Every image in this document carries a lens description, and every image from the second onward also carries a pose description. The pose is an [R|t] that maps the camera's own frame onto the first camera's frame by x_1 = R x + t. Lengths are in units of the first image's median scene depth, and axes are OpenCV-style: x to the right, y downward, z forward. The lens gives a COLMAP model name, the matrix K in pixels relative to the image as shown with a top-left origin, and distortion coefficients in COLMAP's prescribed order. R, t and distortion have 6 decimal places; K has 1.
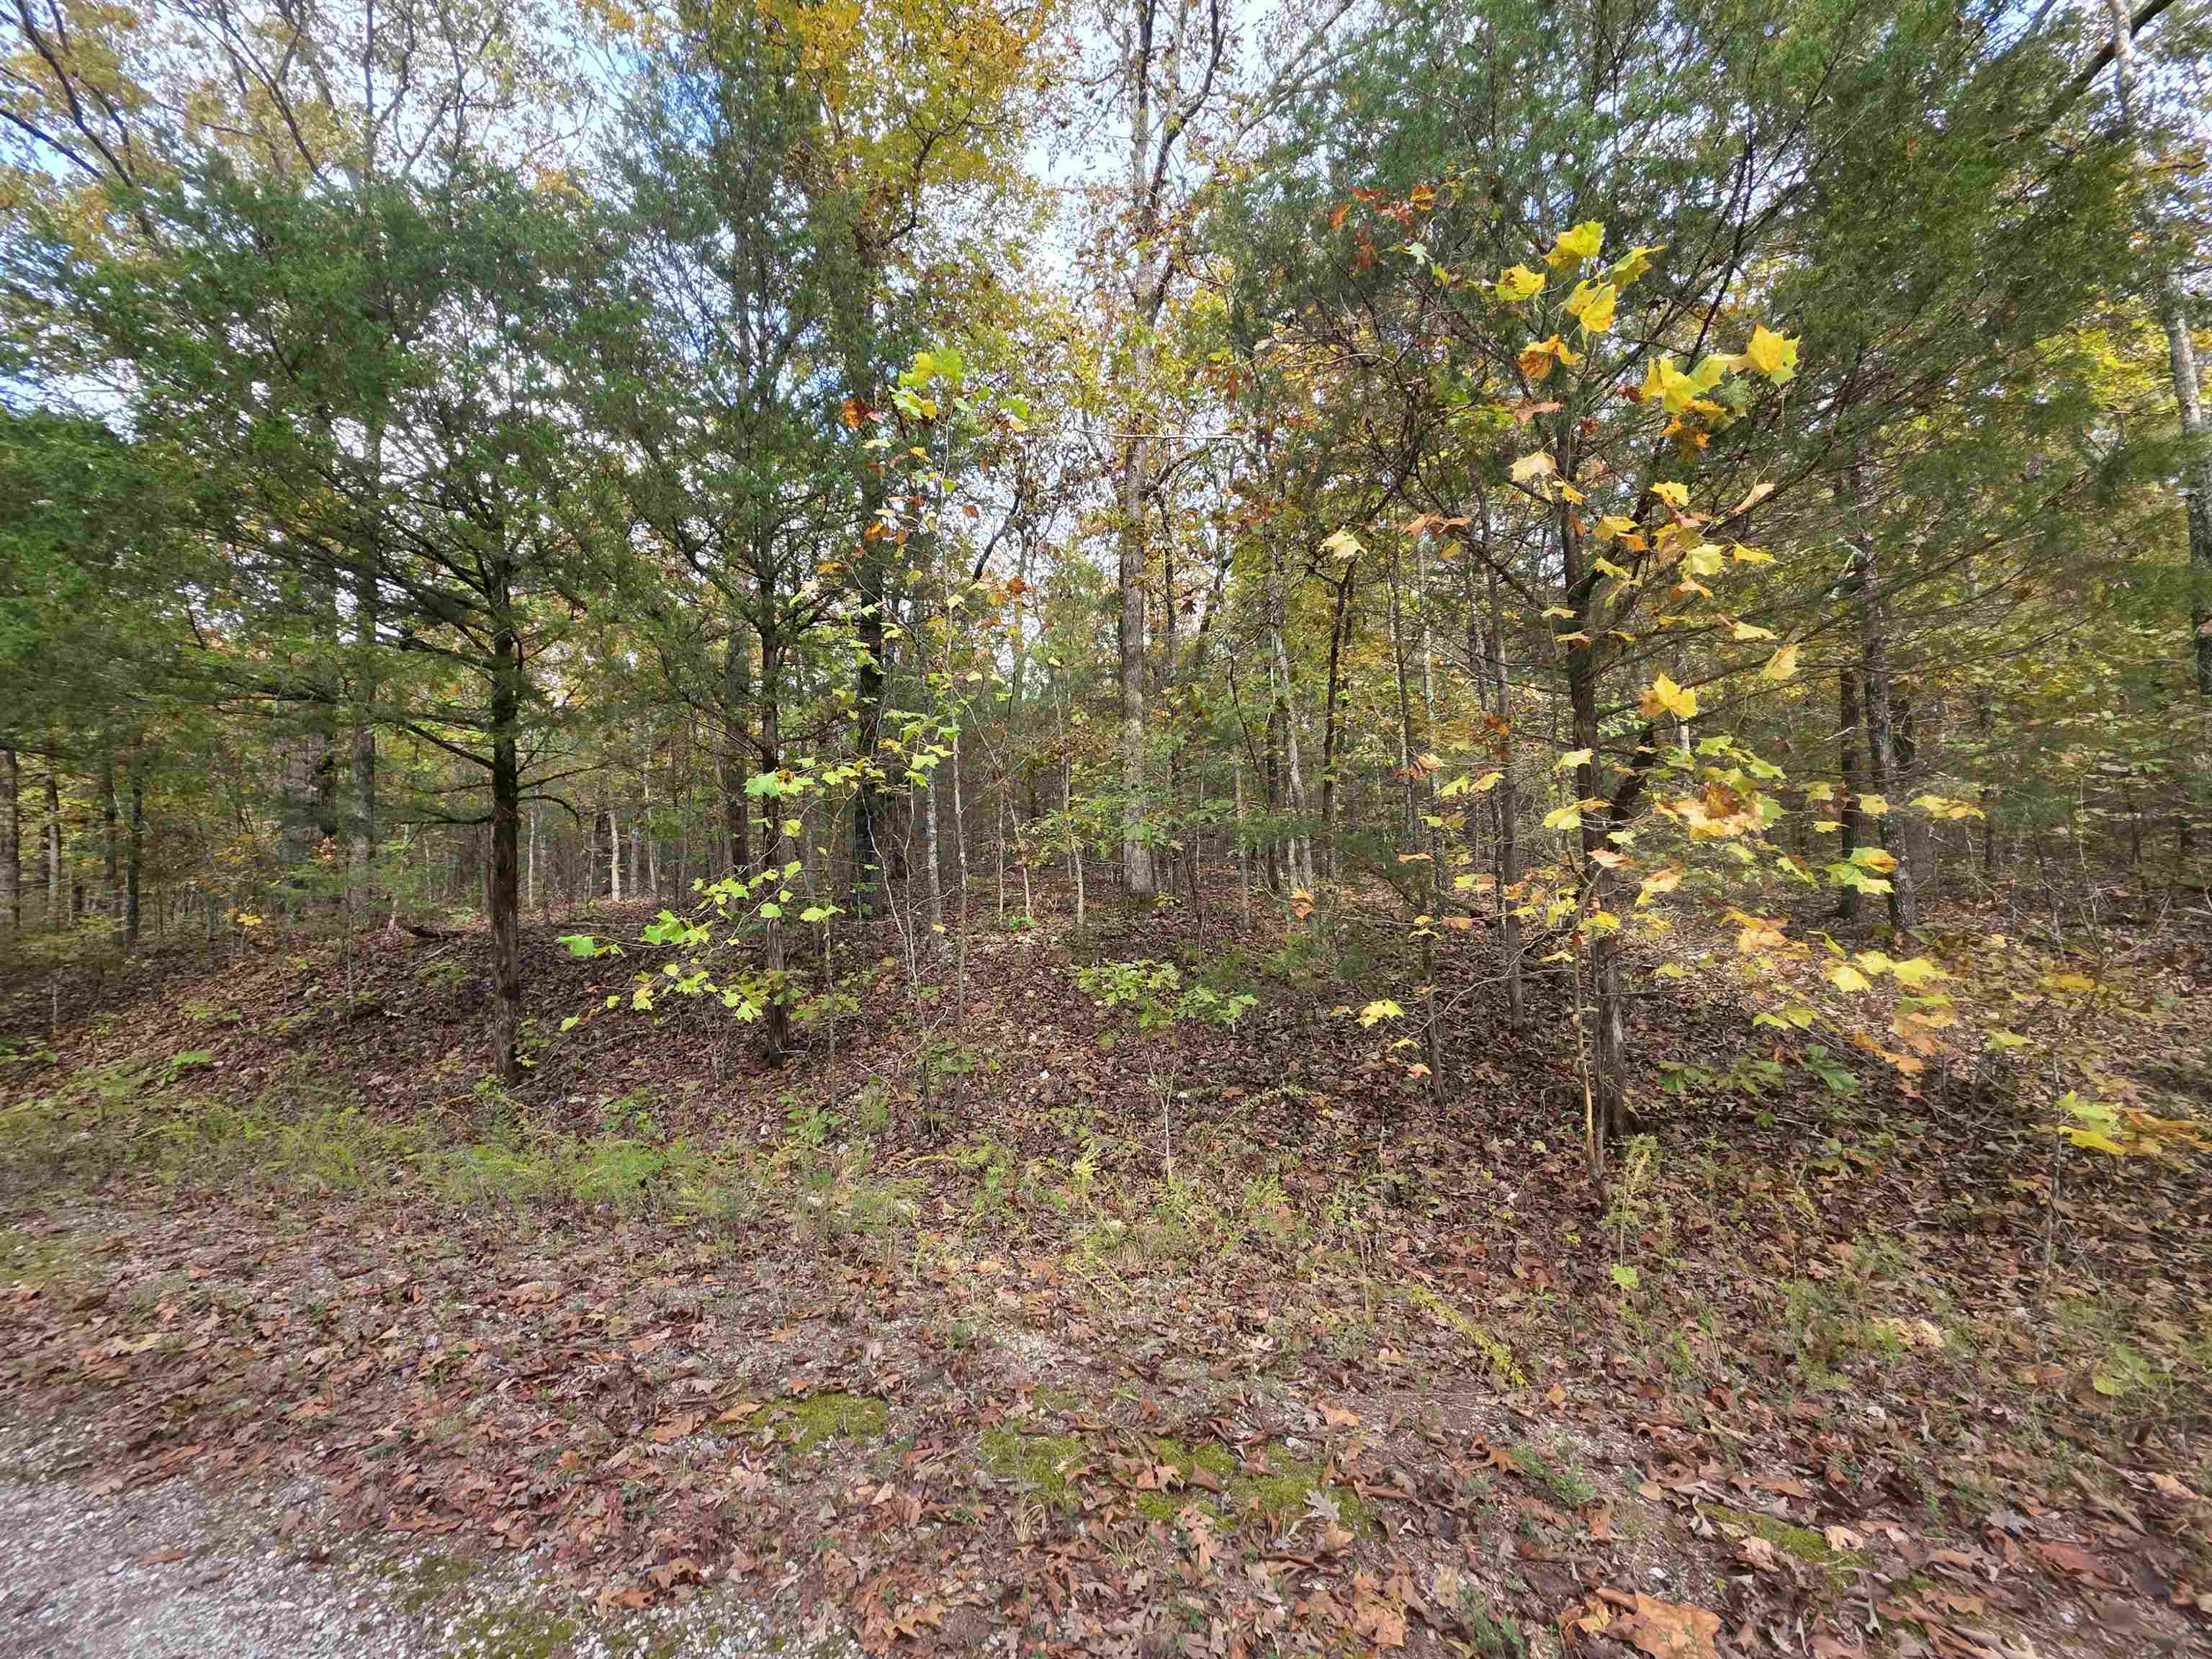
lens RADIAL K [[888.8, 0, 1111.8], [0, 888.8, 825.9], [0, 0, 1]] dist [0.002036, 0.000204]
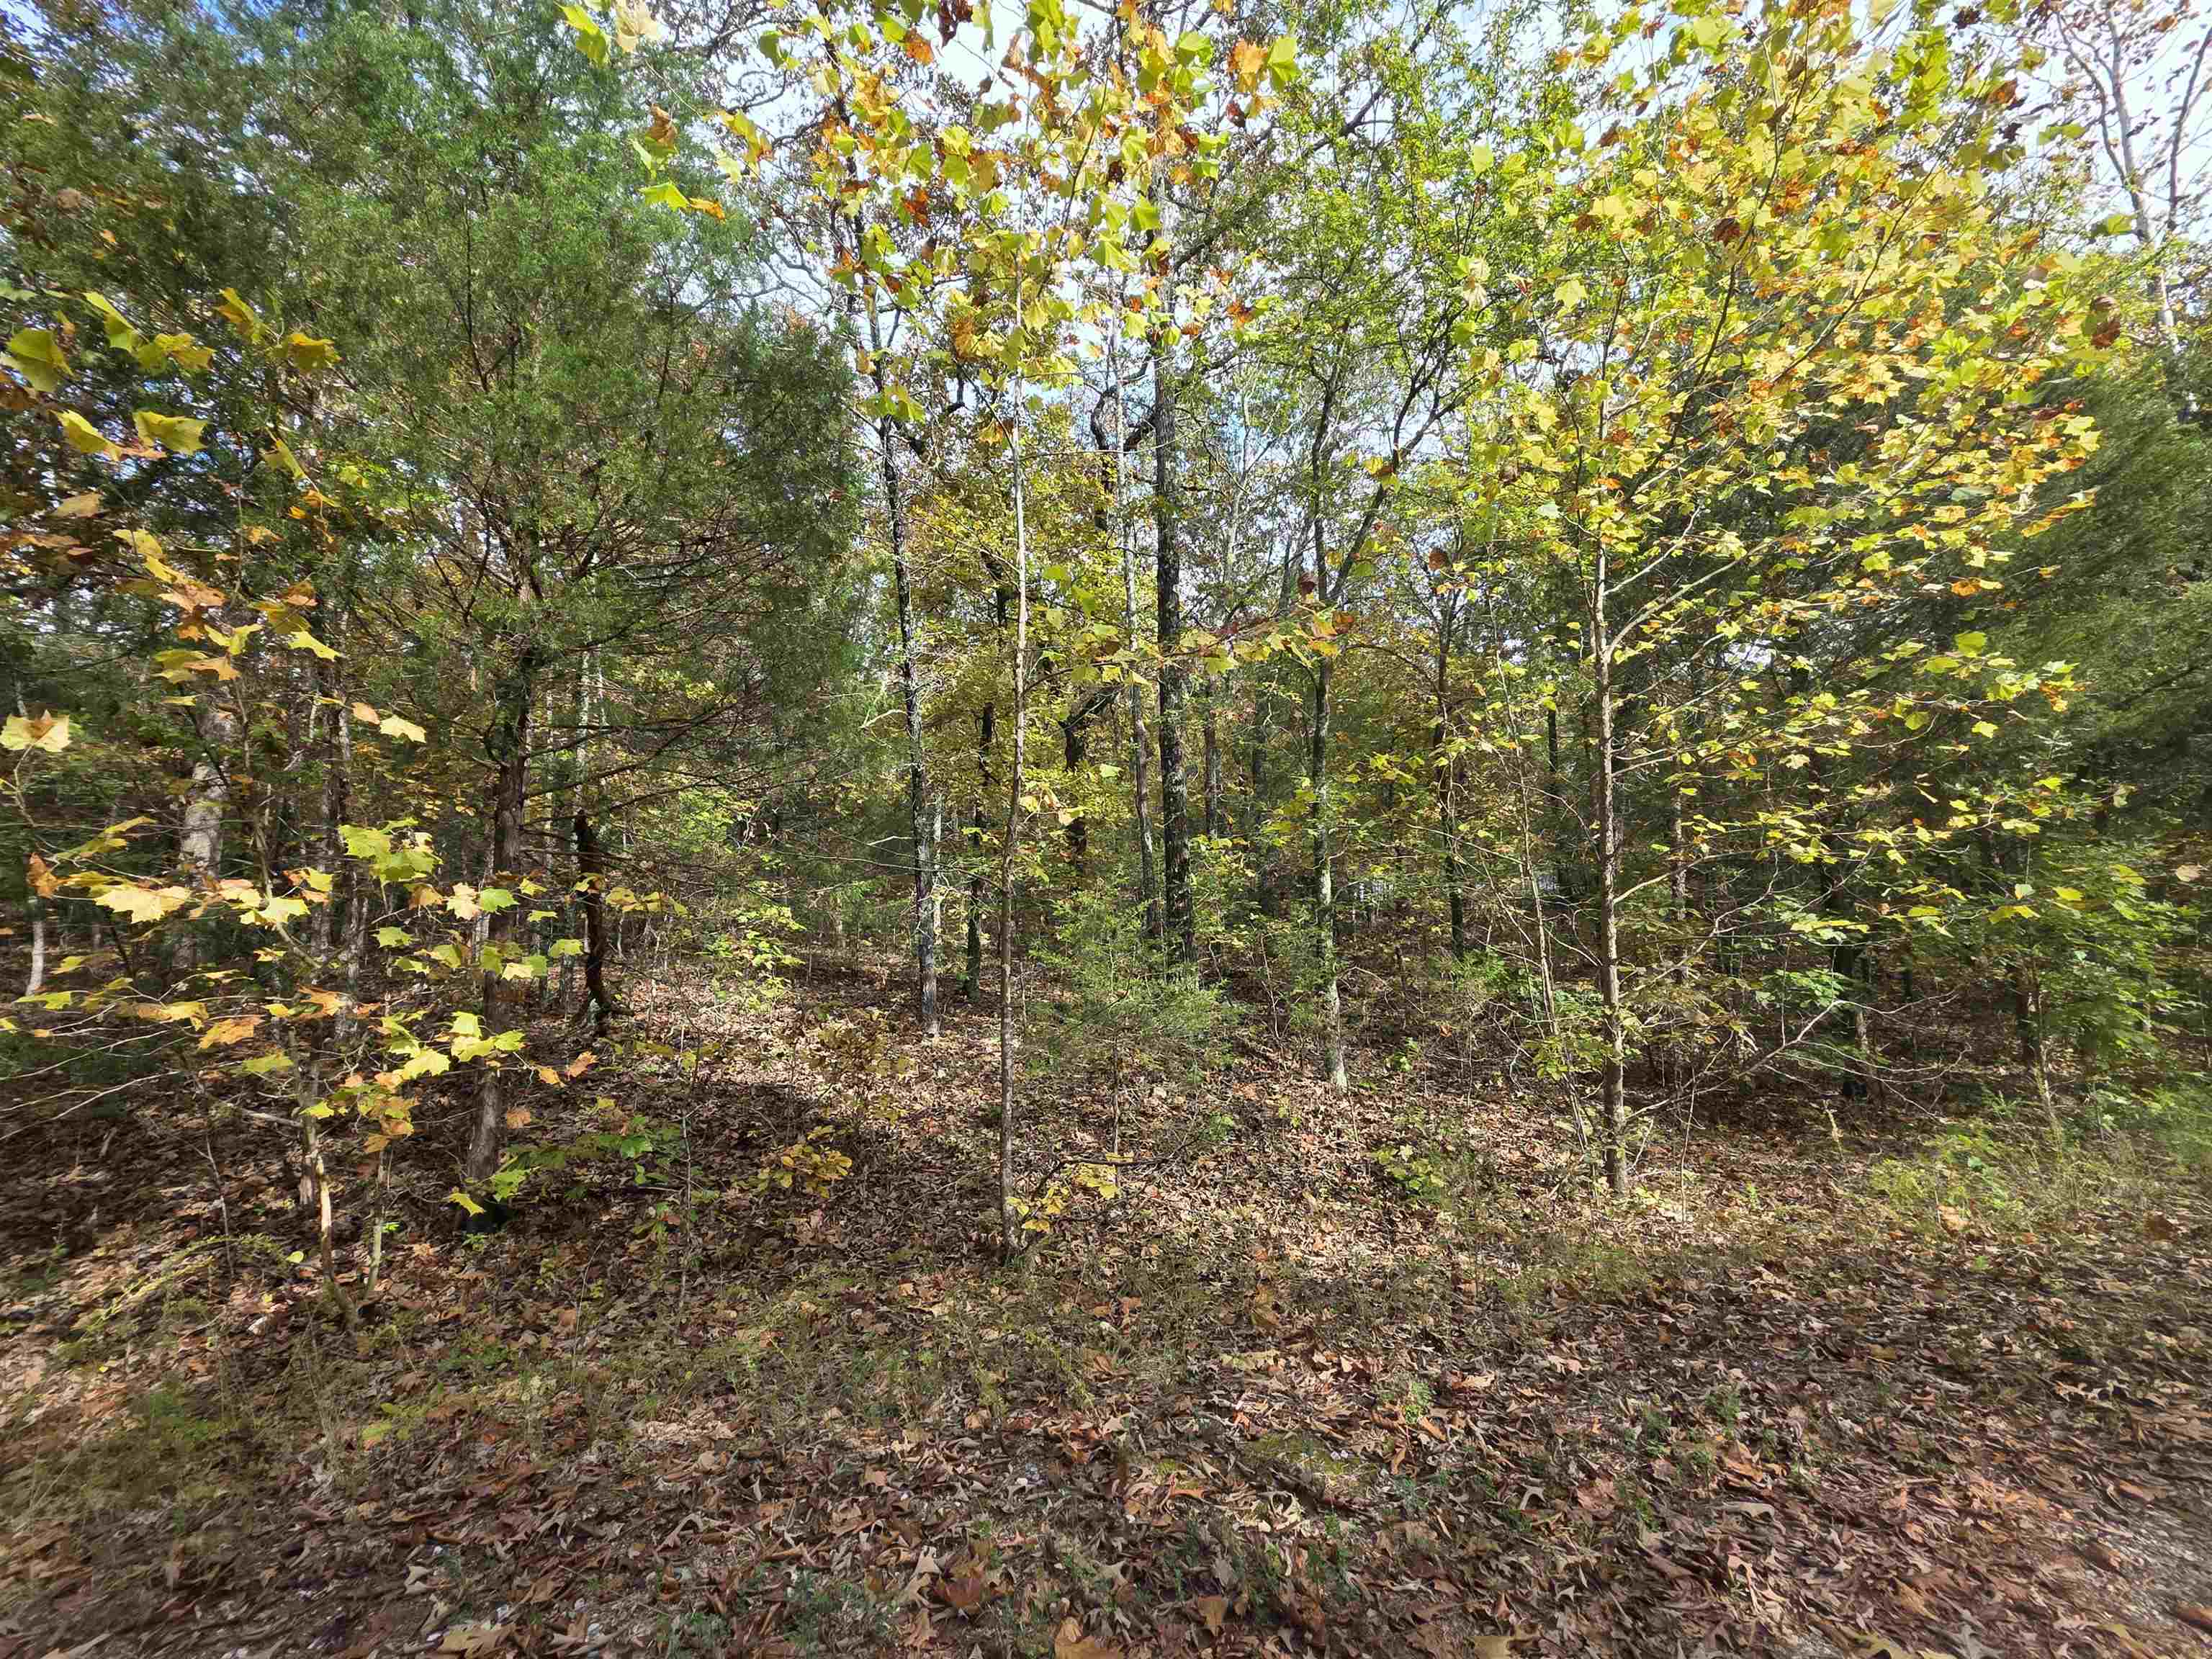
lens RADIAL K [[888.8, 0, 1111.8], [0, 888.8, 825.9], [0, 0, 1]] dist [0.002036, 0.000204]
pose [[0.807318, 0.102883, 0.581079, 0.430220], [-0.054787, 0.993499, -0.099787, -0.023020], [-0.587568, 0.048724, 0.807707, -0.176840]]
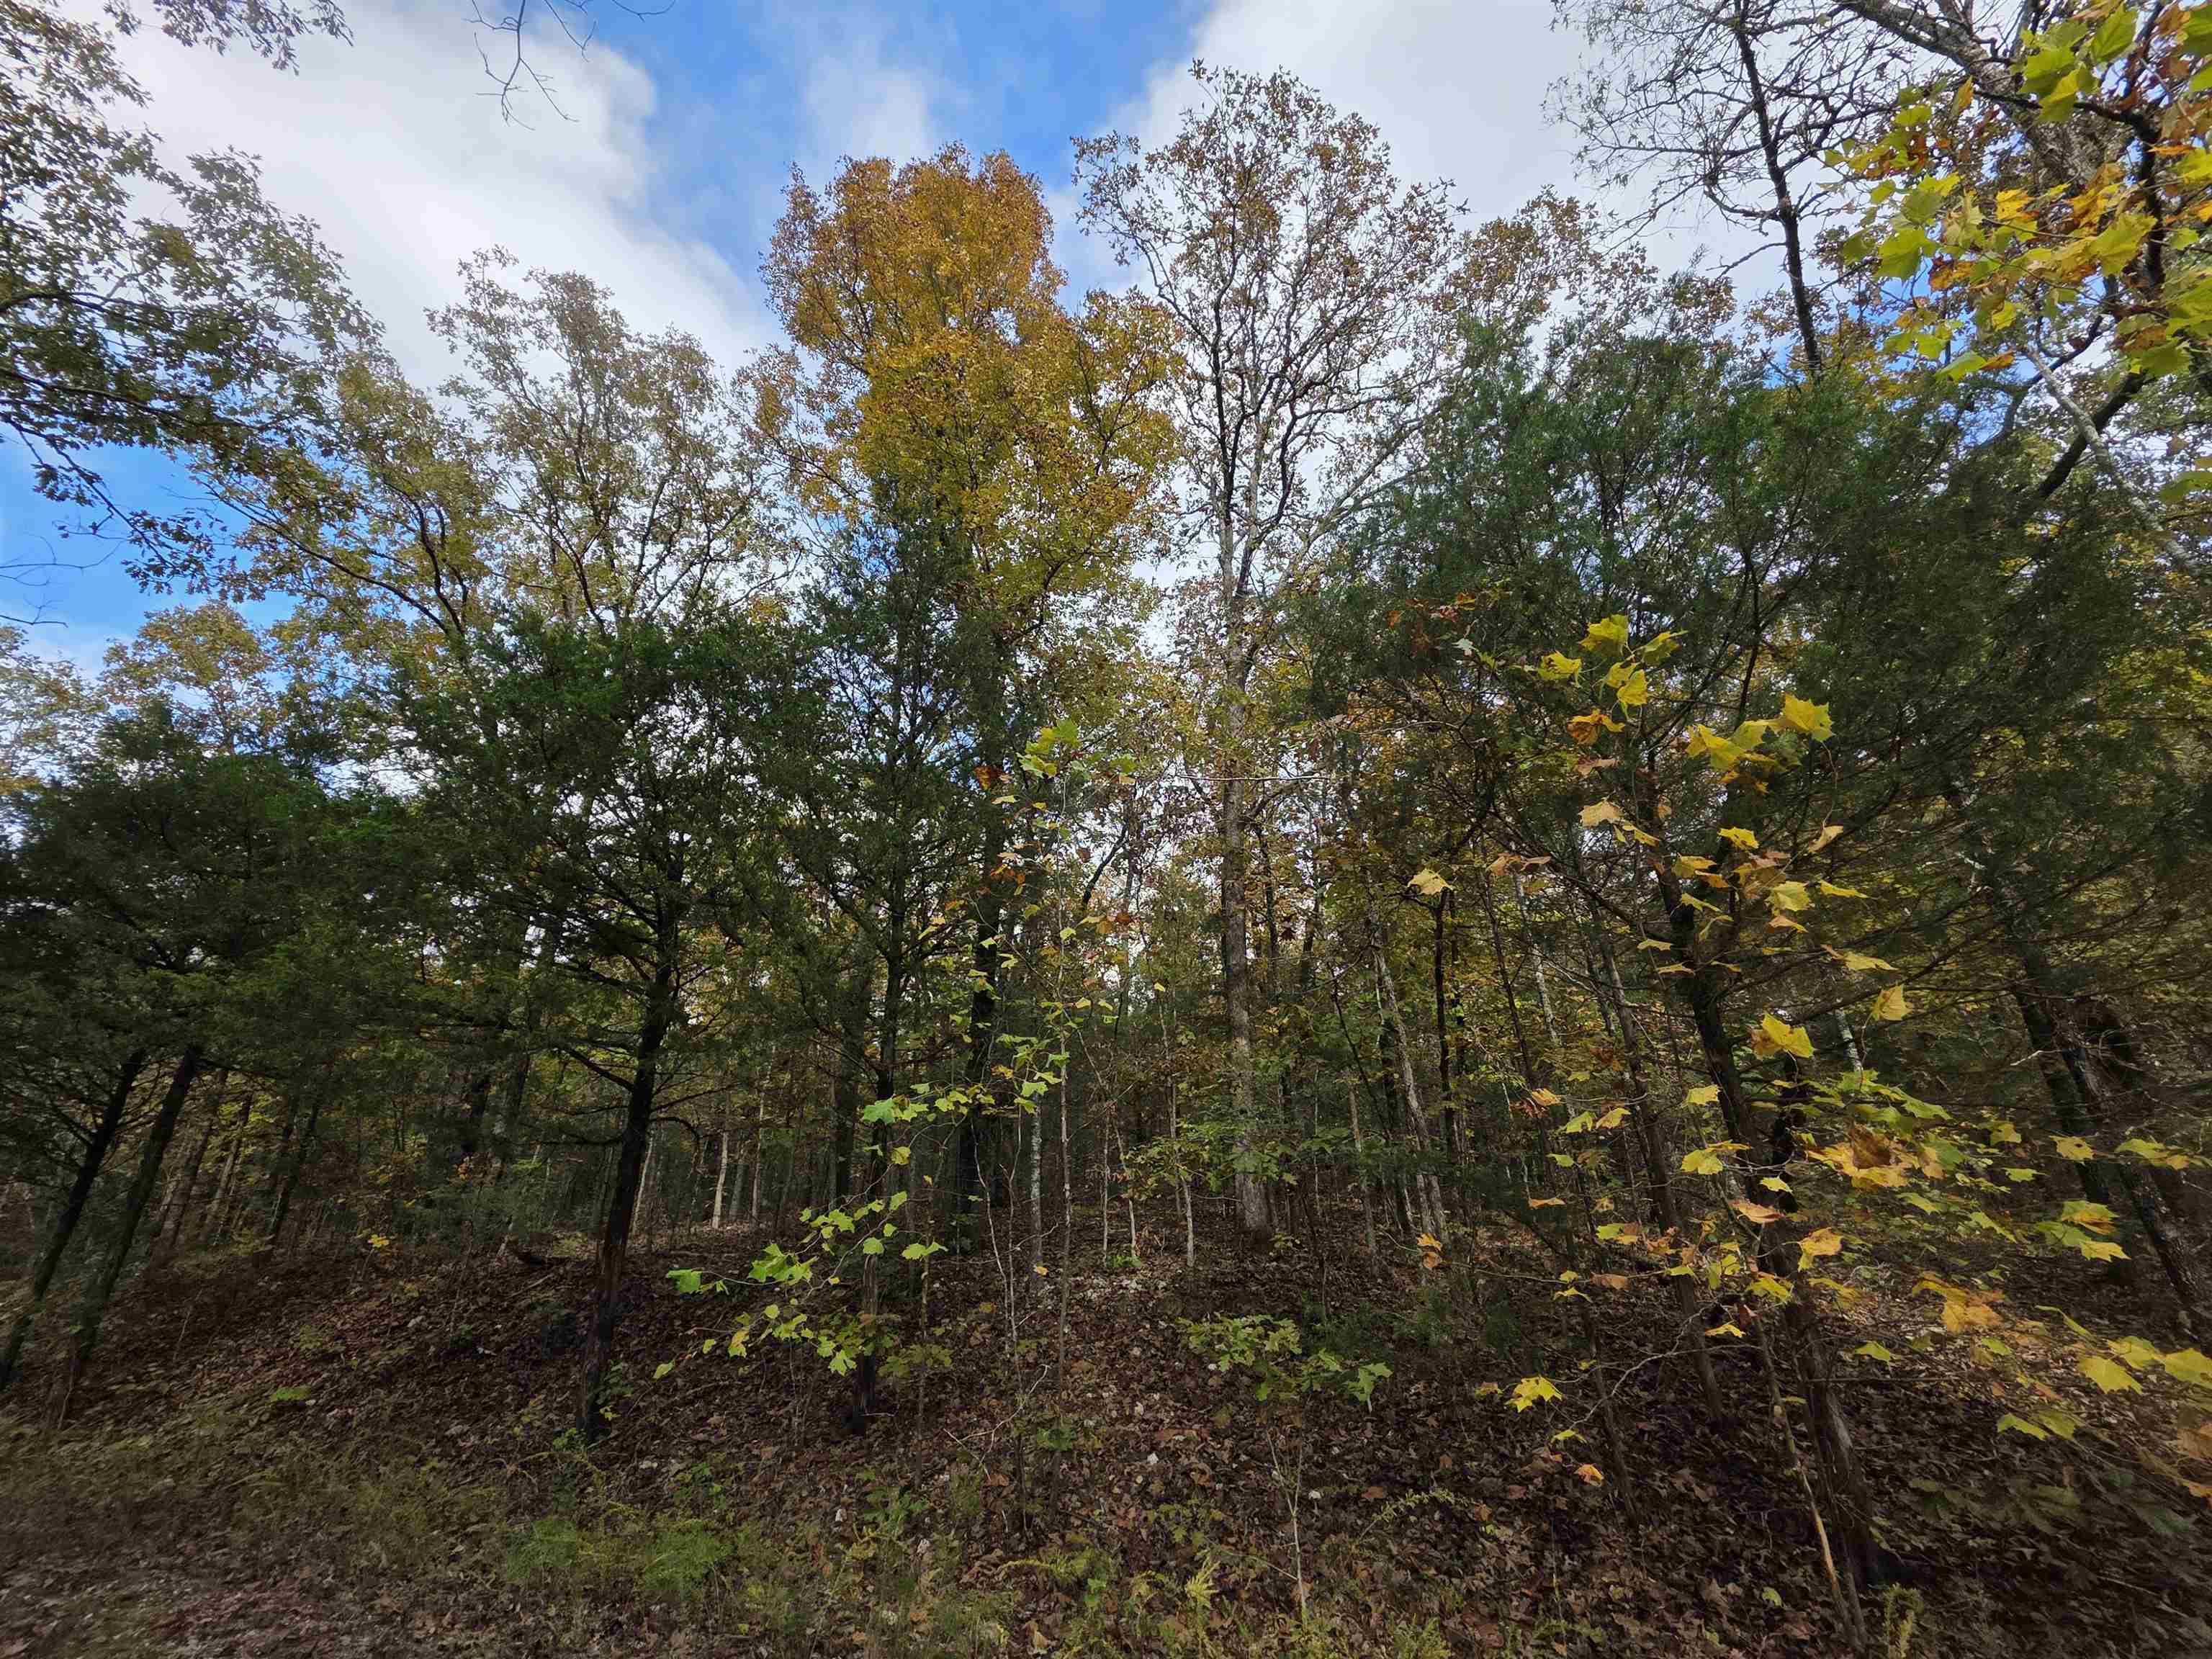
lens RADIAL K [[887.4, 0, 1110.7], [0, 887.4, 824.2], [0, 0, 1]] dist [0.002410, -0.000061]
pose [[0.992979, -0.030076, -0.114400, 0.002783], [-0.010932, 0.939665, -0.341921, -0.008324], [0.117781, 0.340772, 0.932739, -0.037647]]
